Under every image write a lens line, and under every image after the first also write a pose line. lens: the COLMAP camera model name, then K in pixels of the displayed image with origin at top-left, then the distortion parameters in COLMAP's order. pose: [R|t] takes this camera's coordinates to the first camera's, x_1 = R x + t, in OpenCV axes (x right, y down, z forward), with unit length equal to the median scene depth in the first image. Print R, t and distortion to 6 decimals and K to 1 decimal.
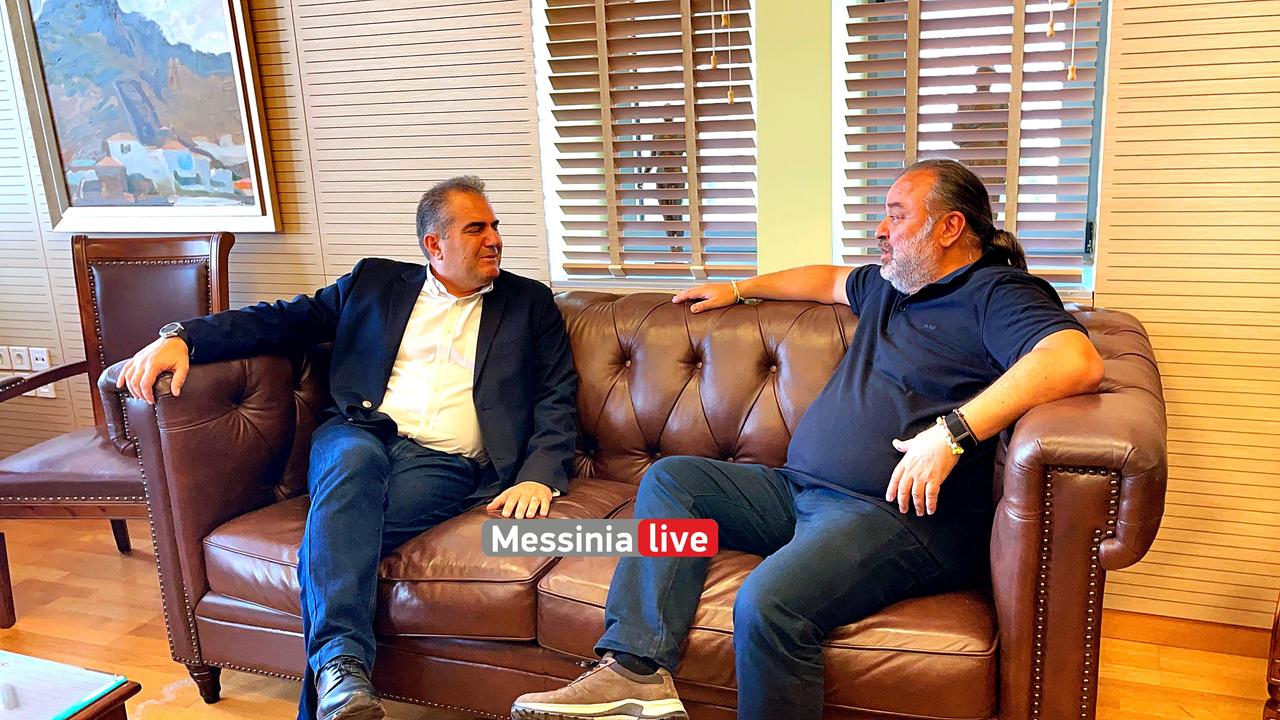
lens RADIAL K [[1144.5, 0, 640.0], [0, 1144.5, 360.0], [0, 0, 1]] dist [0.060856, -0.068468]
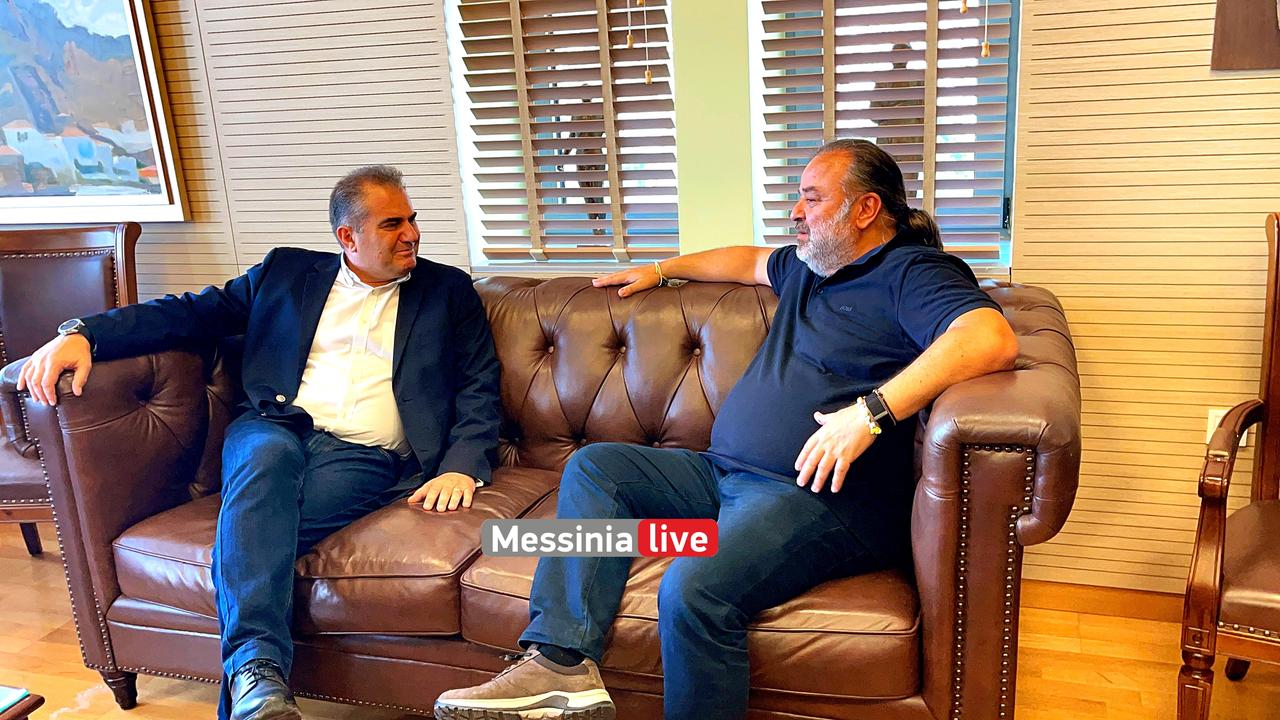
lens RADIAL K [[1144.5, 0, 640.0], [0, 1144.5, 360.0], [0, 0, 1]] dist [0.060856, -0.068468]
pose [[0.998209, -0.024330, 0.054657, 0.012690], [0.023337, 0.999552, 0.018741, -0.004703], [-0.055089, -0.017432, 0.998329, 0.011540]]
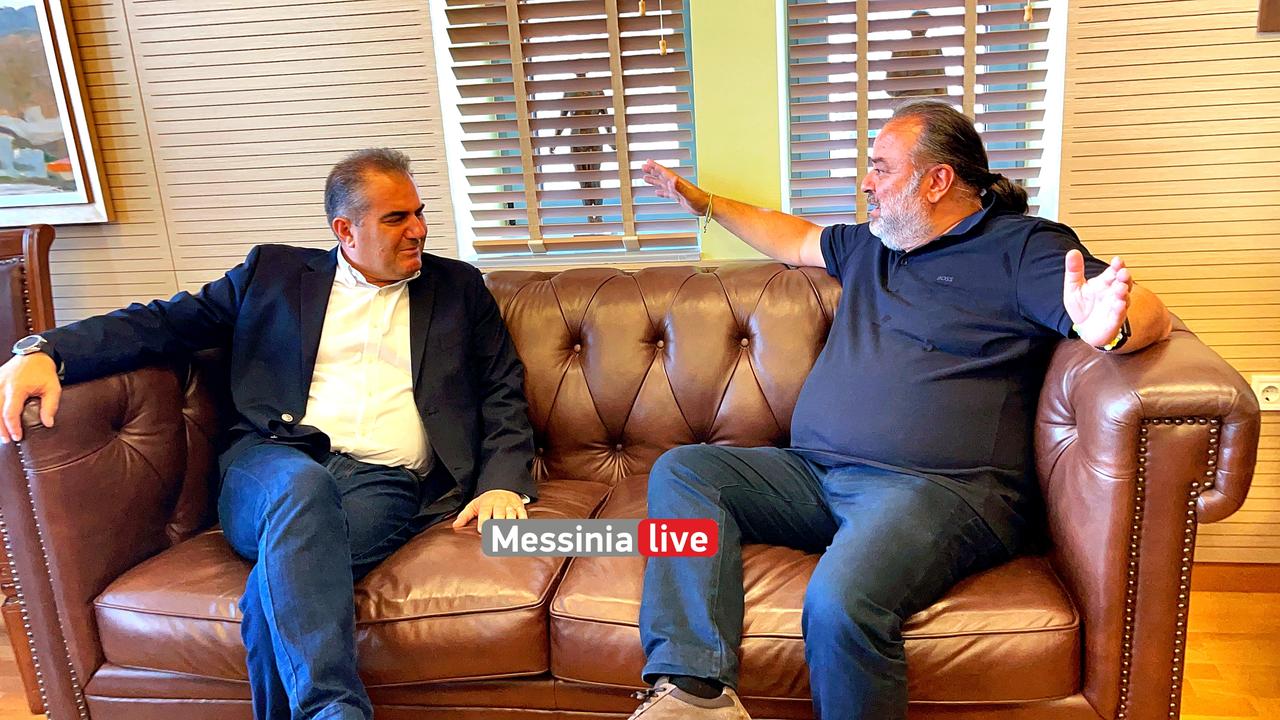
lens RADIAL K [[1144.5, 0, 640.0], [0, 1144.5, 360.0], [0, 0, 1]] dist [0.060856, -0.068468]
pose [[0.972947, -0.073037, 0.219182, -0.166434], [0.070036, 0.997314, 0.021442, -0.003079], [-0.220159, -0.005511, 0.975448, 0.123257]]
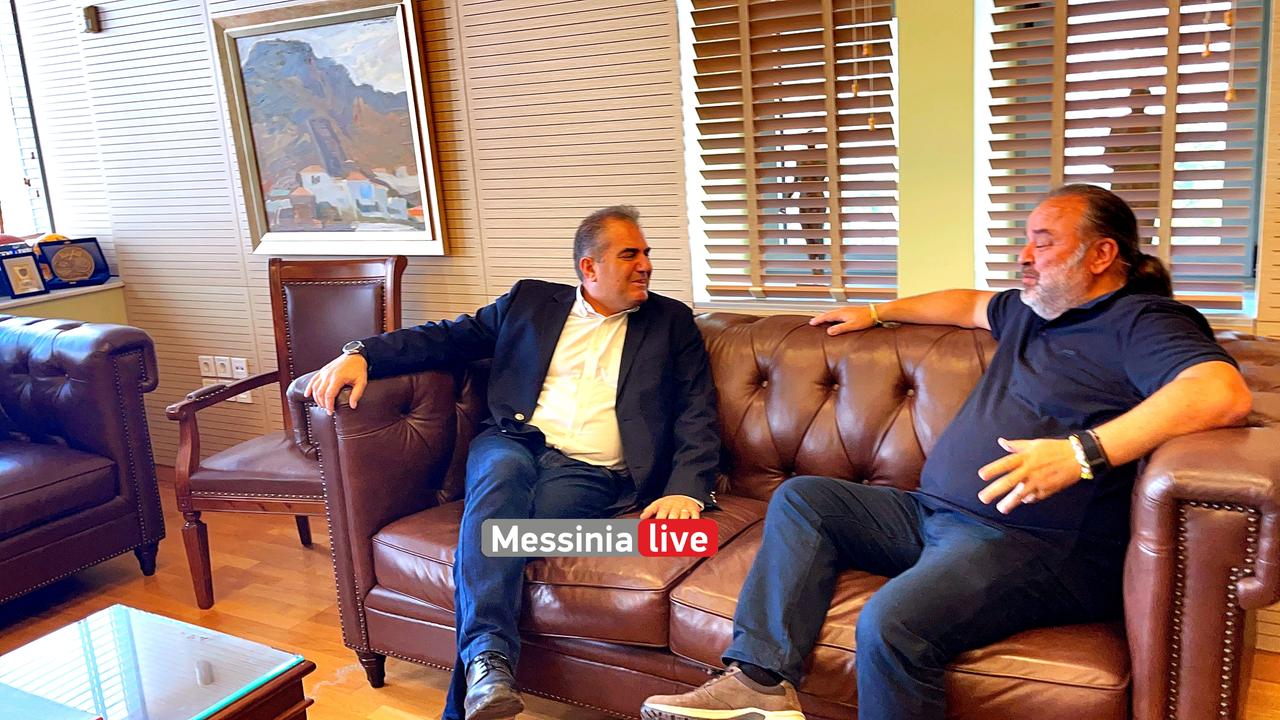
lens RADIAL K [[1143.6, 0, 605.5], [0, 1143.6, 347.0], [0, 0, 1]] dist [0.066647, -0.068263]
pose [[0.985151, 0.012986, -0.171200, 0.024996], [-0.016428, 0.999690, -0.018702, -0.008703], [0.170904, 0.021237, 0.985059, -0.044027]]
